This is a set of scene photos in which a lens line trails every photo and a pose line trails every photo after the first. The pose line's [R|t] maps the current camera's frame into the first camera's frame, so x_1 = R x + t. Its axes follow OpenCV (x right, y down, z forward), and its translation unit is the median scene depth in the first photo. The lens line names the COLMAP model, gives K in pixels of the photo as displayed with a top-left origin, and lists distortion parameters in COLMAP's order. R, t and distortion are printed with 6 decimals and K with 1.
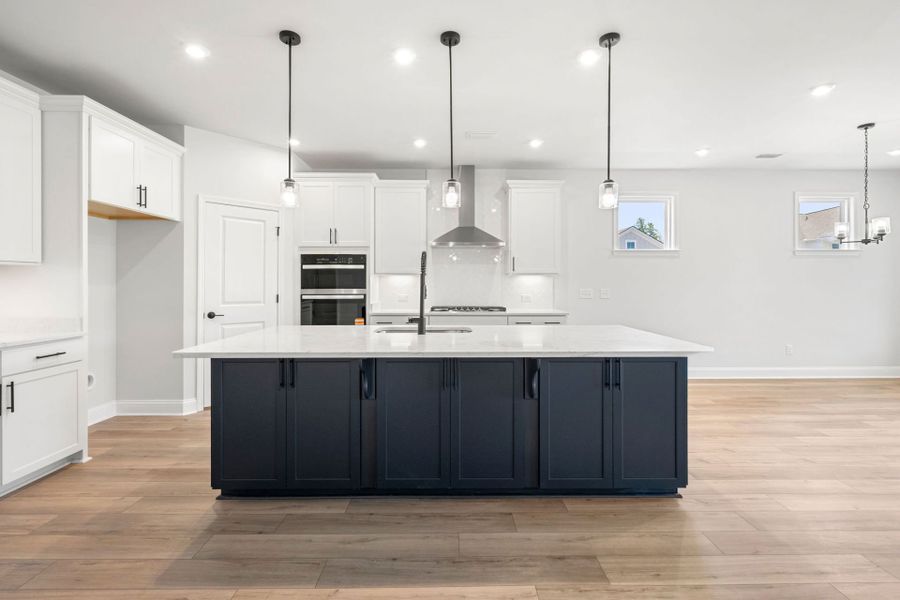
lens RADIAL K [[407.0, 0, 448.7], [0, 407.0, 285.2], [0, 0, 1]] dist [-0.000740, -0.000750]
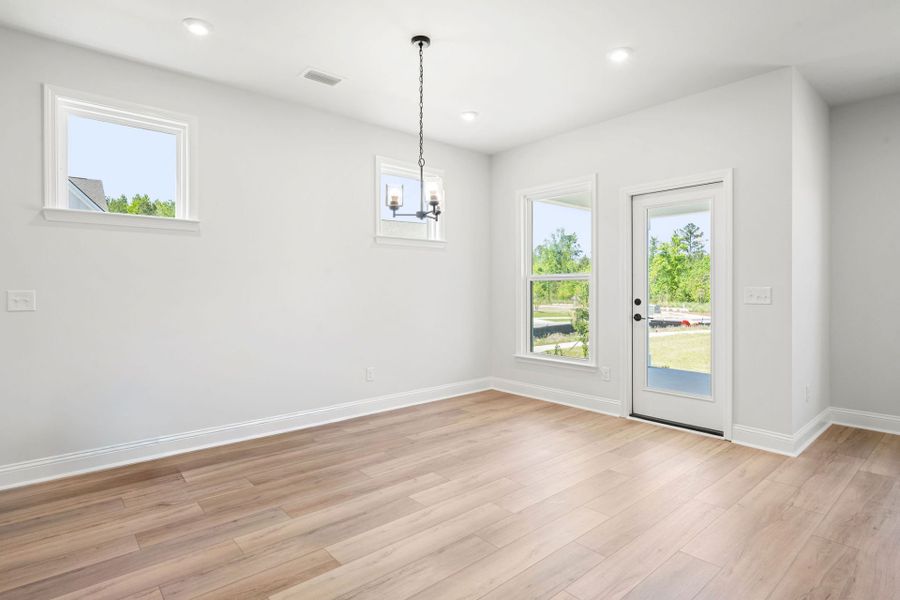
lens RADIAL K [[469.9, 0, 448.0], [0, 469.9, 294.2], [0, 0, 1]] dist [0.002392, -0.002440]
pose [[0.760013, -0.008012, 0.649859, 0.538820], [0.004834, 0.999966, 0.006675, 0.016929], [-0.649890, -0.001931, 0.760026, 0.371914]]
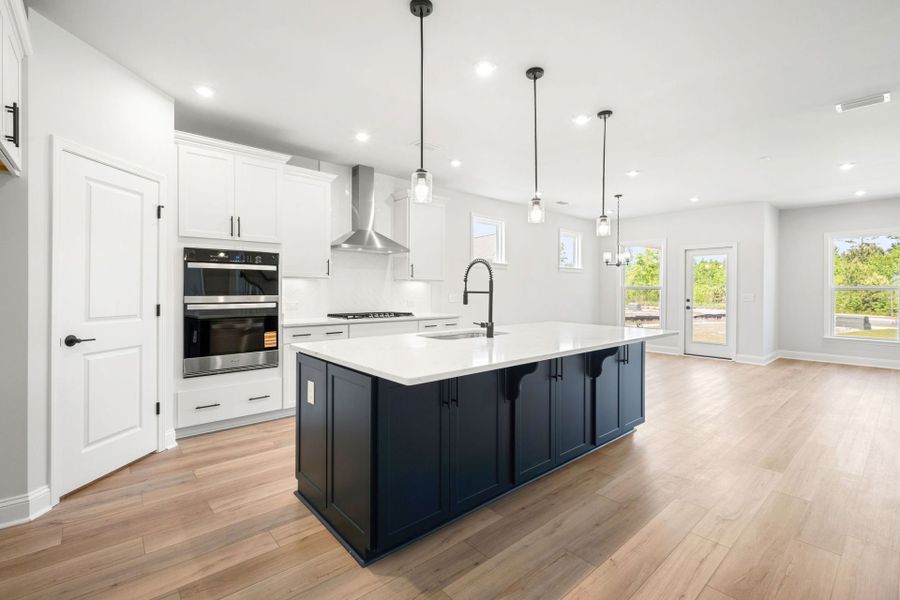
lens RADIAL K [[407.0, 0, 451.7], [0, 407.0, 292.4], [0, 0, 1]] dist [-0.000740, -0.000750]
pose [[0.752326, -0.001486, 0.658789, -0.569906], [-0.001154, 0.999993, 0.003574, -0.000261], [-0.658790, -0.003450, 0.752319, 0.184605]]
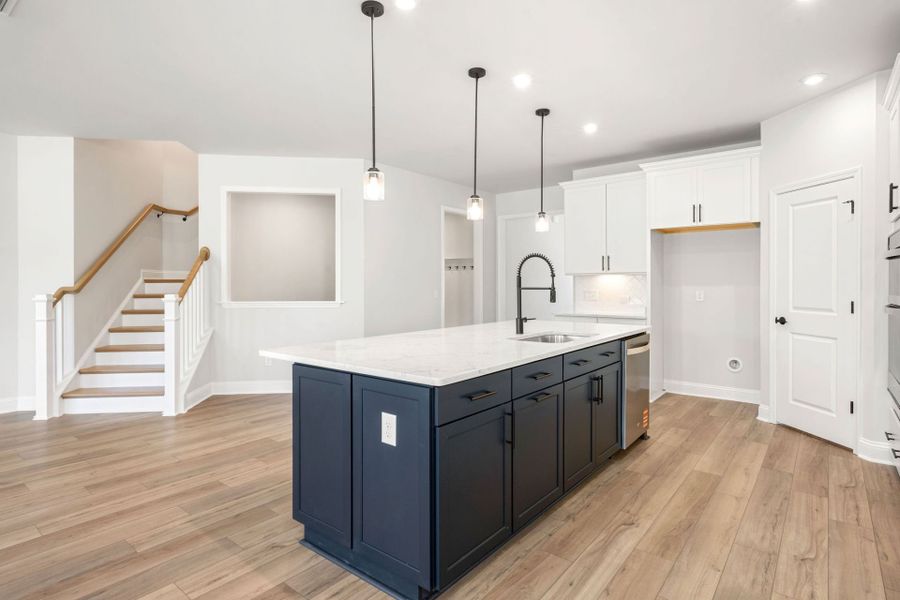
lens RADIAL K [[469.9, 0, 454.6], [0, 469.9, 286.1], [0, 0, 1]] dist [0.002392, -0.002440]
pose [[-0.621416, 0.003284, -0.783474, 0.676352], [-0.002359, 0.999979, 0.006063, -0.006255], [0.783477, 0.005616, -0.621395, 1.104299]]
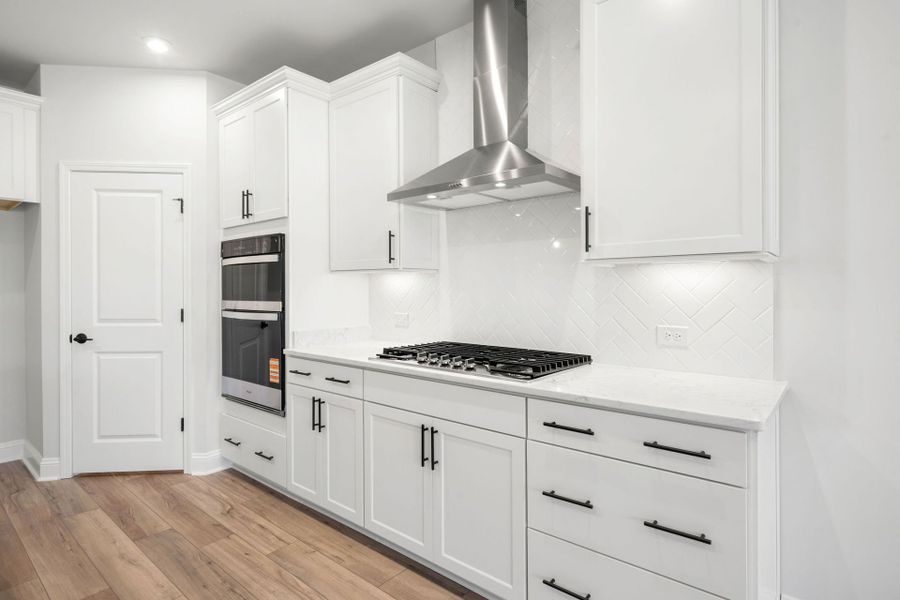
lens RADIAL K [[469.9, 0, 449.6], [0, 469.9, 288.5], [0, 0, 1]] dist [0.002392, -0.002440]
pose [[0.764625, -0.001774, -0.644473, 0.395416], [0.001757, 0.999998, -0.000668, -0.007652], [0.644473, -0.000621, 0.764627, 0.818540]]
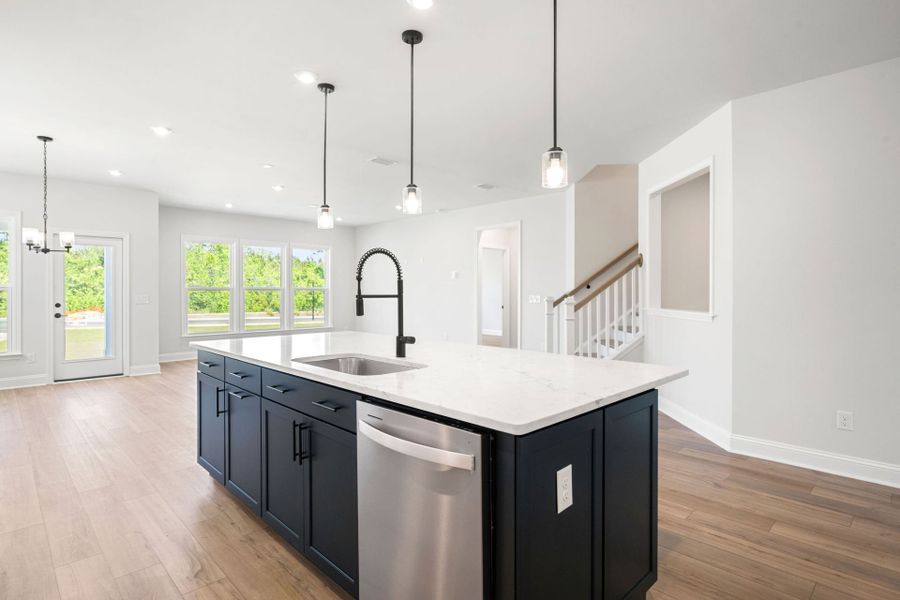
lens RADIAL K [[469.9, 0, 455.5], [0, 469.9, 296.4], [0, 0, 1]] dist [0.002392, -0.002440]
pose [[-0.701915, -0.008513, 0.712210, -0.536915], [0.003727, 0.999871, 0.015625, -0.006715], [-0.712251, 0.013622, -0.701792, 1.060253]]
